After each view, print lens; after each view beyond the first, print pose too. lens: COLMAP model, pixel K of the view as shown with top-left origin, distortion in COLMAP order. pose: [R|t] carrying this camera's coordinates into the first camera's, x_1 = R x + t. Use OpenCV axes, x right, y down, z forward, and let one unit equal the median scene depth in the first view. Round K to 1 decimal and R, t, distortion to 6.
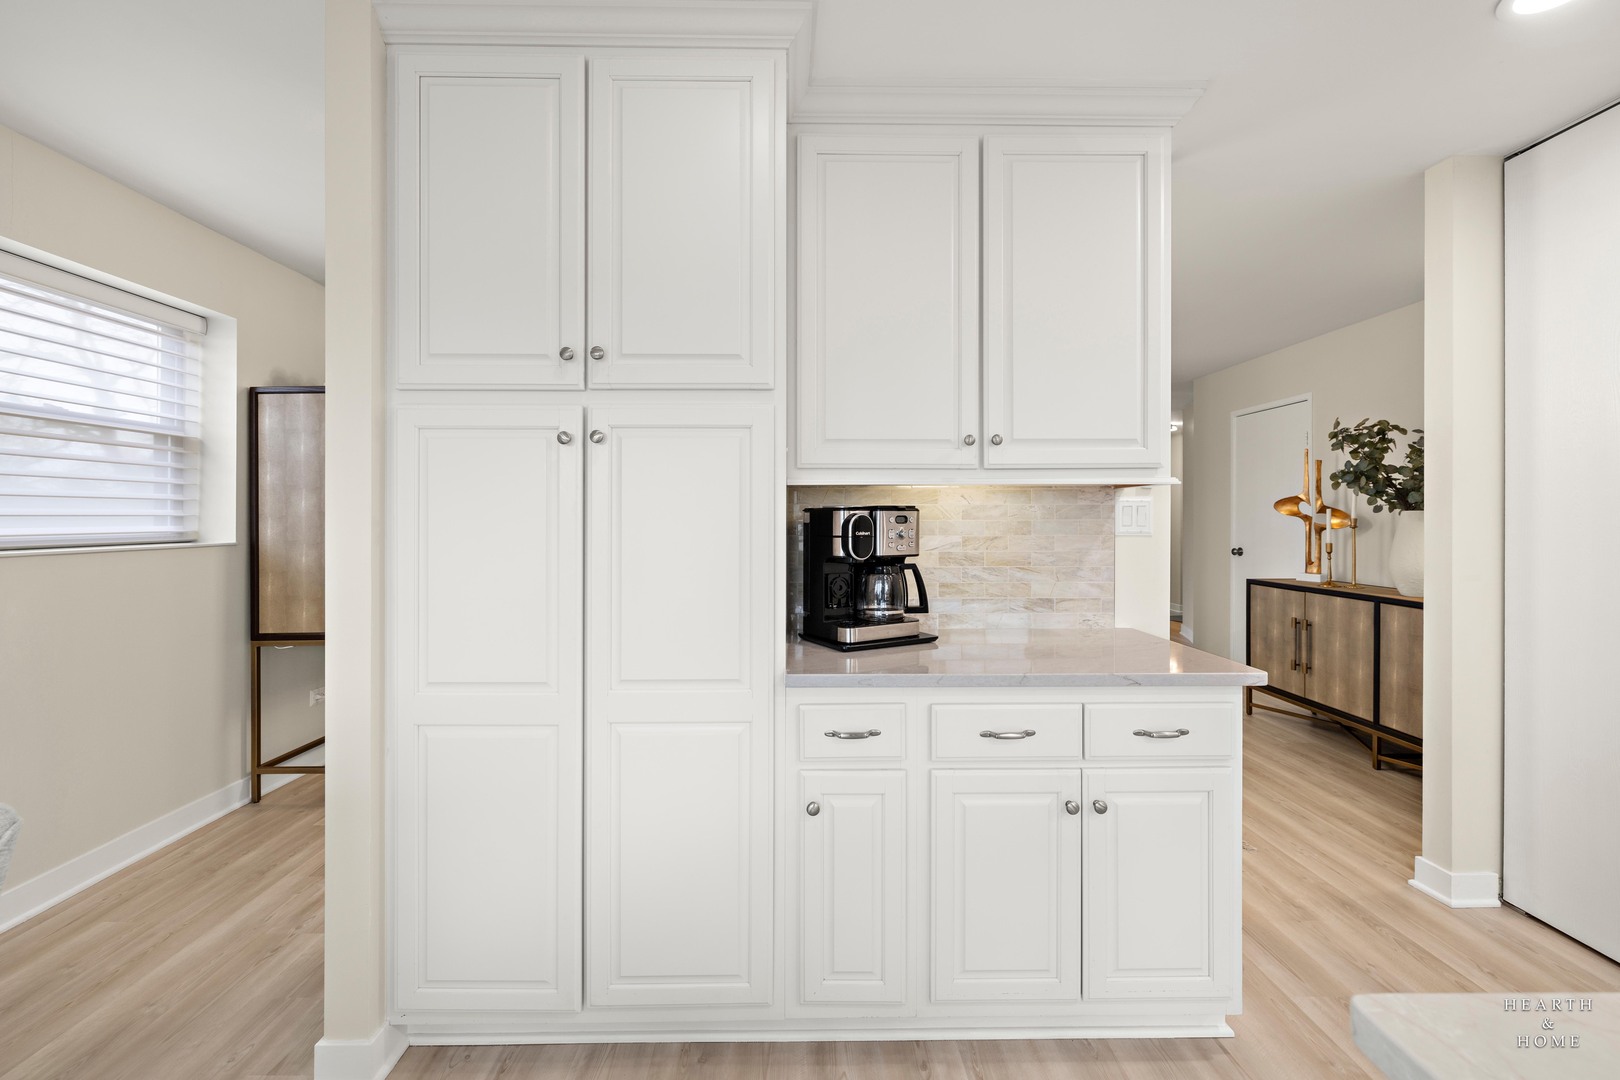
lens RADIAL K [[690.4, 0, 797.4], [0, 690.4, 524.6], [0, 0, 1]] dist [-0.001906, 0.000461]
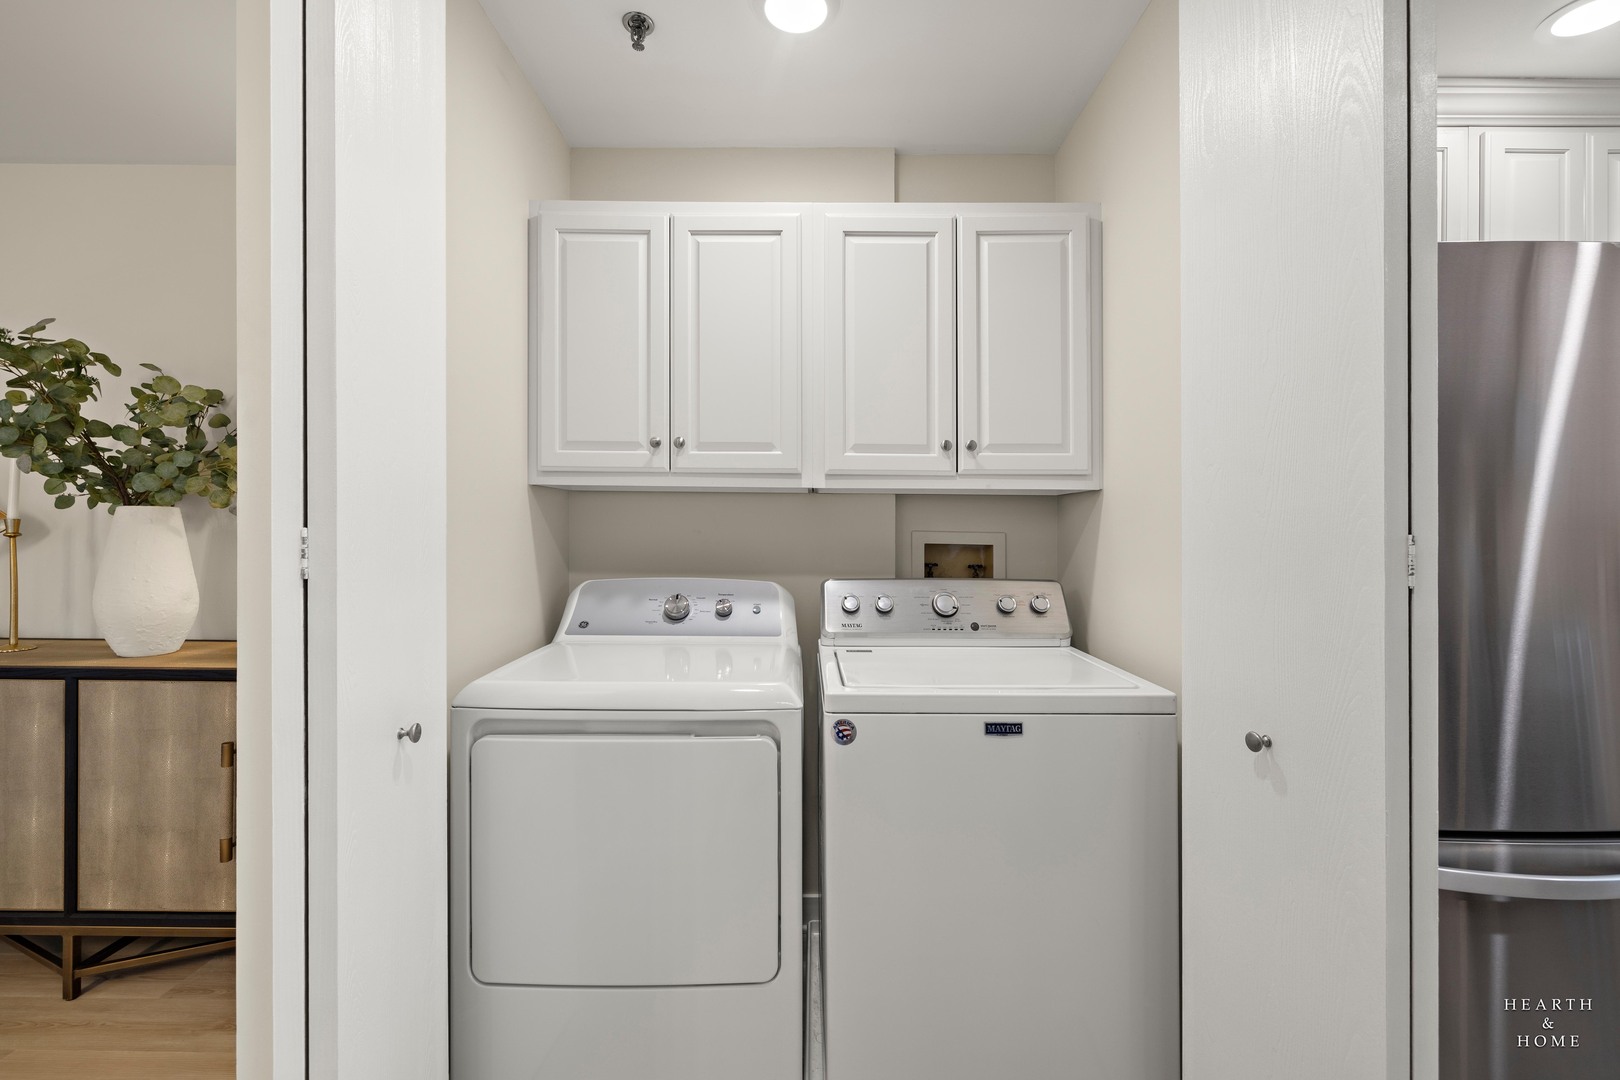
lens RADIAL K [[690.4, 0, 803.7], [0, 690.4, 530.6], [0, 0, 1]] dist [-0.001906, 0.000461]
pose [[0.025077, -0.003725, 0.999679, 0.325760], [0.000202, 0.999993, 0.003721, -0.001588], [-0.999686, 0.000109, 0.025077, 0.422948]]
